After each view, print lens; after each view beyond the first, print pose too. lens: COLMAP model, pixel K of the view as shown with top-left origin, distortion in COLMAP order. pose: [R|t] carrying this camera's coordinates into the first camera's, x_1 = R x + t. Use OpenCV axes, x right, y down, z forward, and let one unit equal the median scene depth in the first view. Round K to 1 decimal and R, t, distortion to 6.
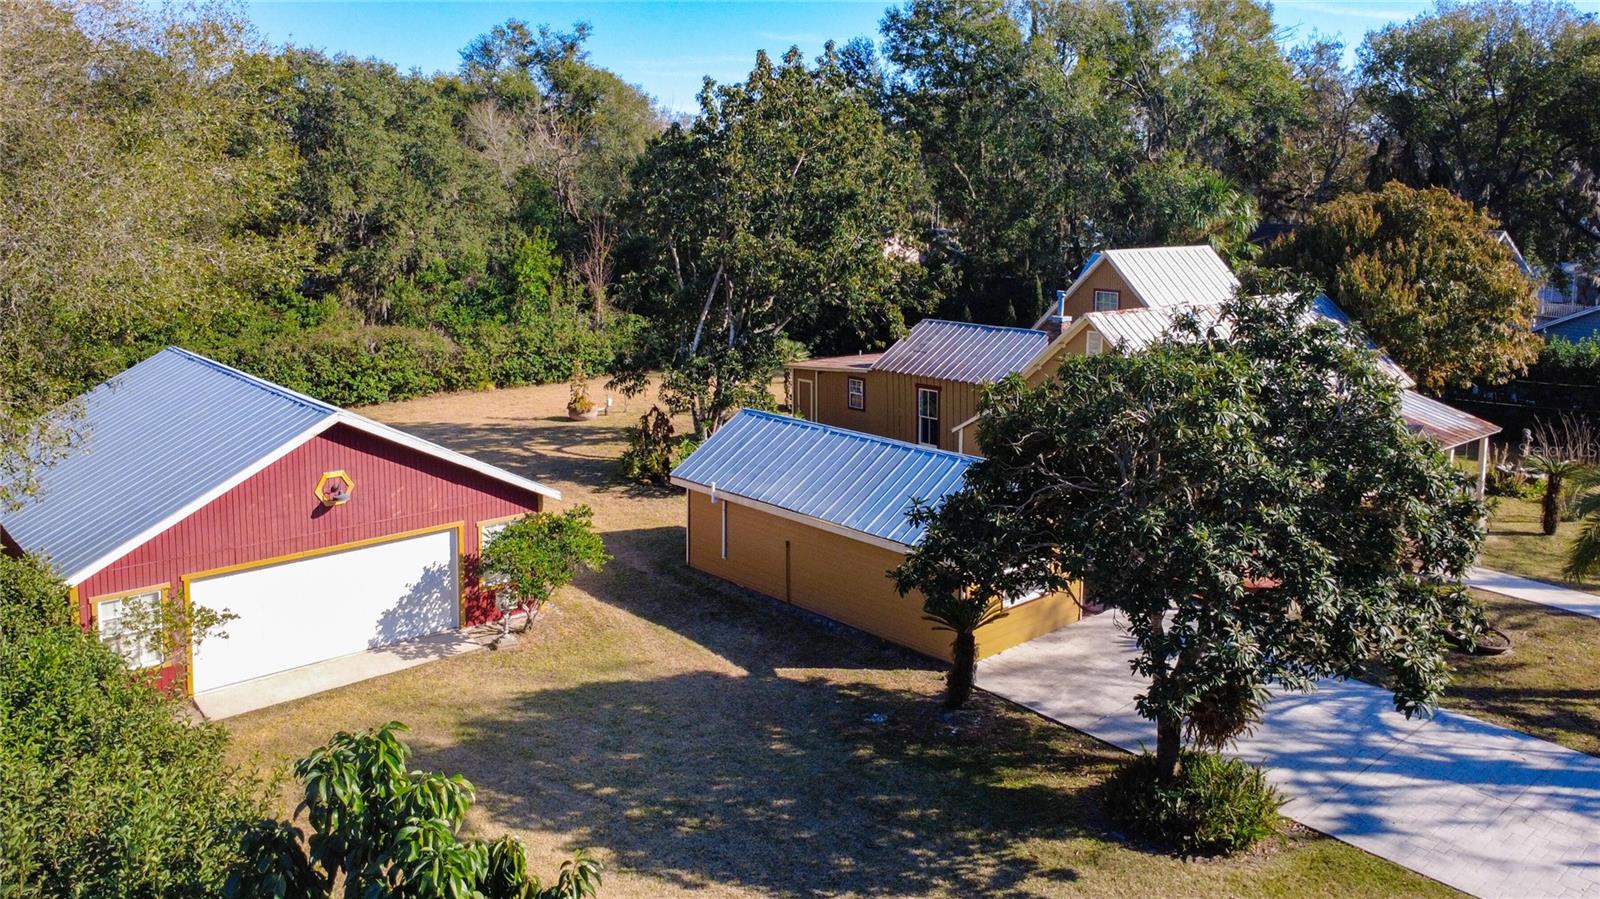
lens RADIAL K [[1223.6, 0, 816.3], [0, 1223.6, 335.6], [0, 0, 1]] dist [-0.178602, 0.397039]
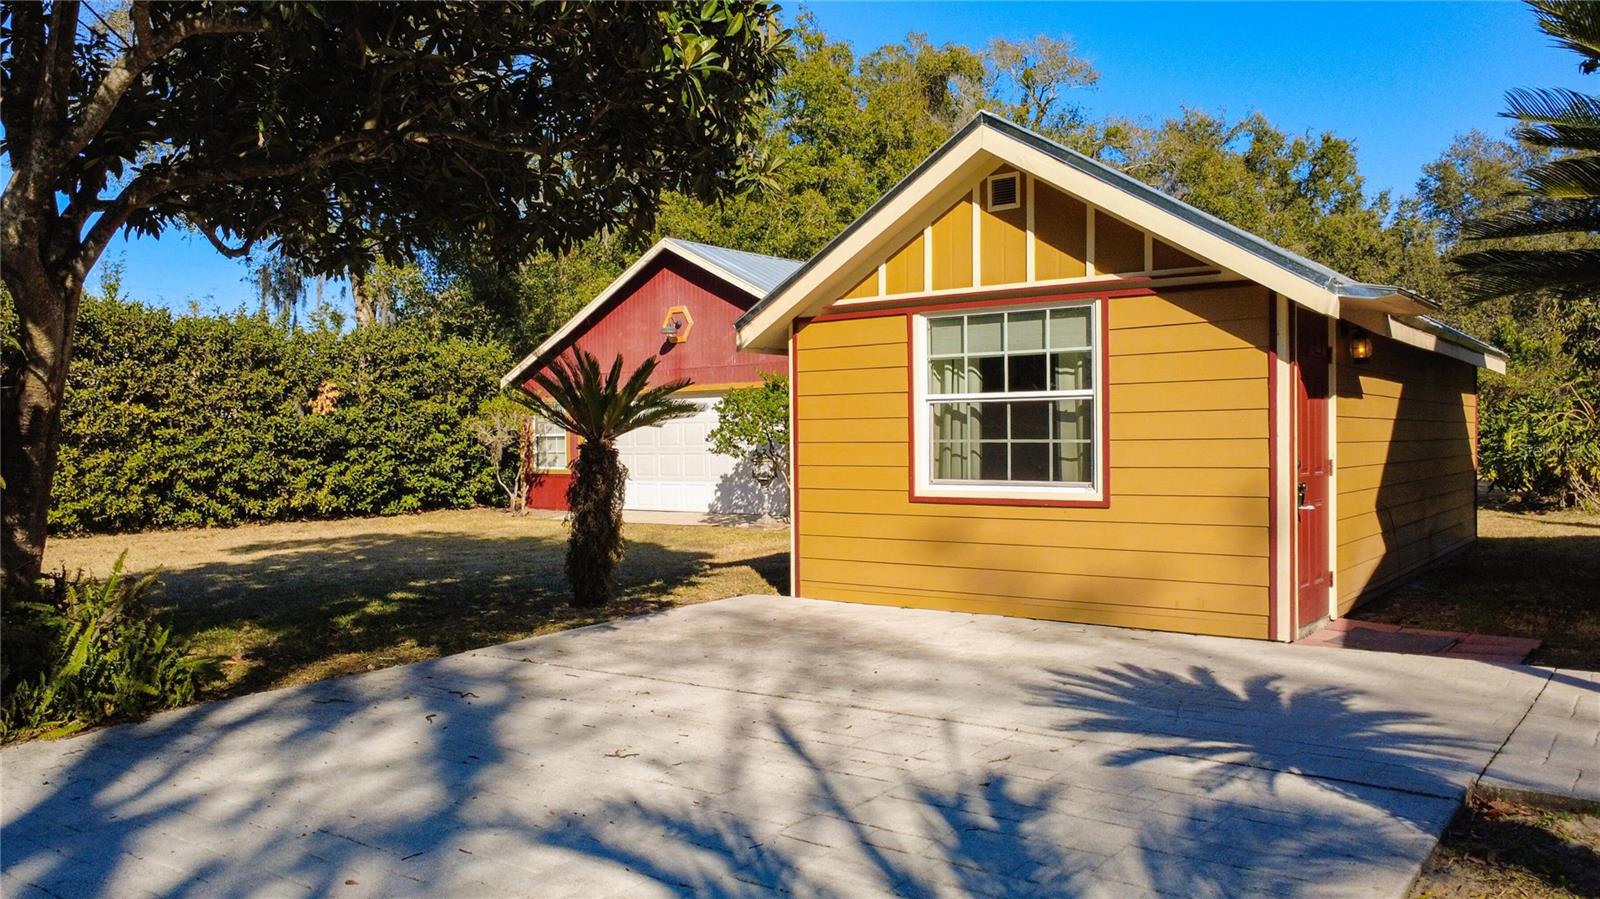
lens RADIAL K [[1206.3, 0, 800.0], [0, 1206.3, 449.5], [0, 0, 1]] dist [0.004330, -0.000119]
pose [[0.175252, 0.008631, -0.984486, 0.501396], [-0.113023, 0.993527, -0.011409, 0.204073], [0.978015, 0.113269, 0.175093, 0.853221]]
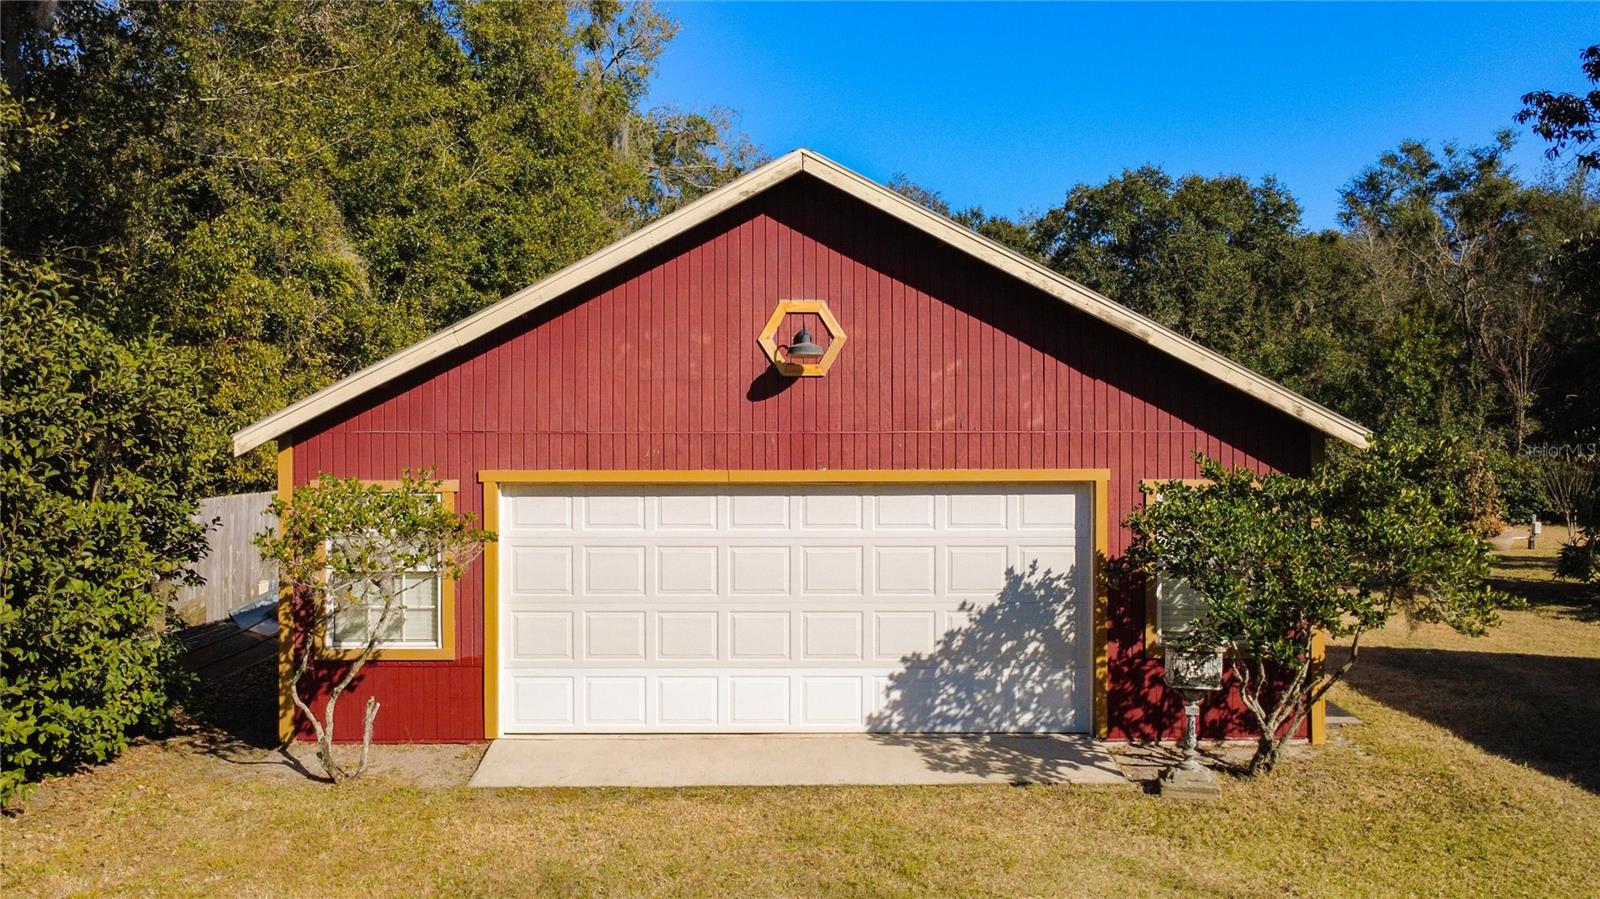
lens RADIAL K [[1173.9, 0, 800.0], [0, 1173.9, 449.5], [0, 0, 1]] dist [0.001890, -0.004148]
pose [[0.744310, 0.004914, -0.667816, -0.102005], [-0.086741, 0.992214, -0.089376, 0.187504], [0.662177, 0.124451, 0.738941, 0.620906]]
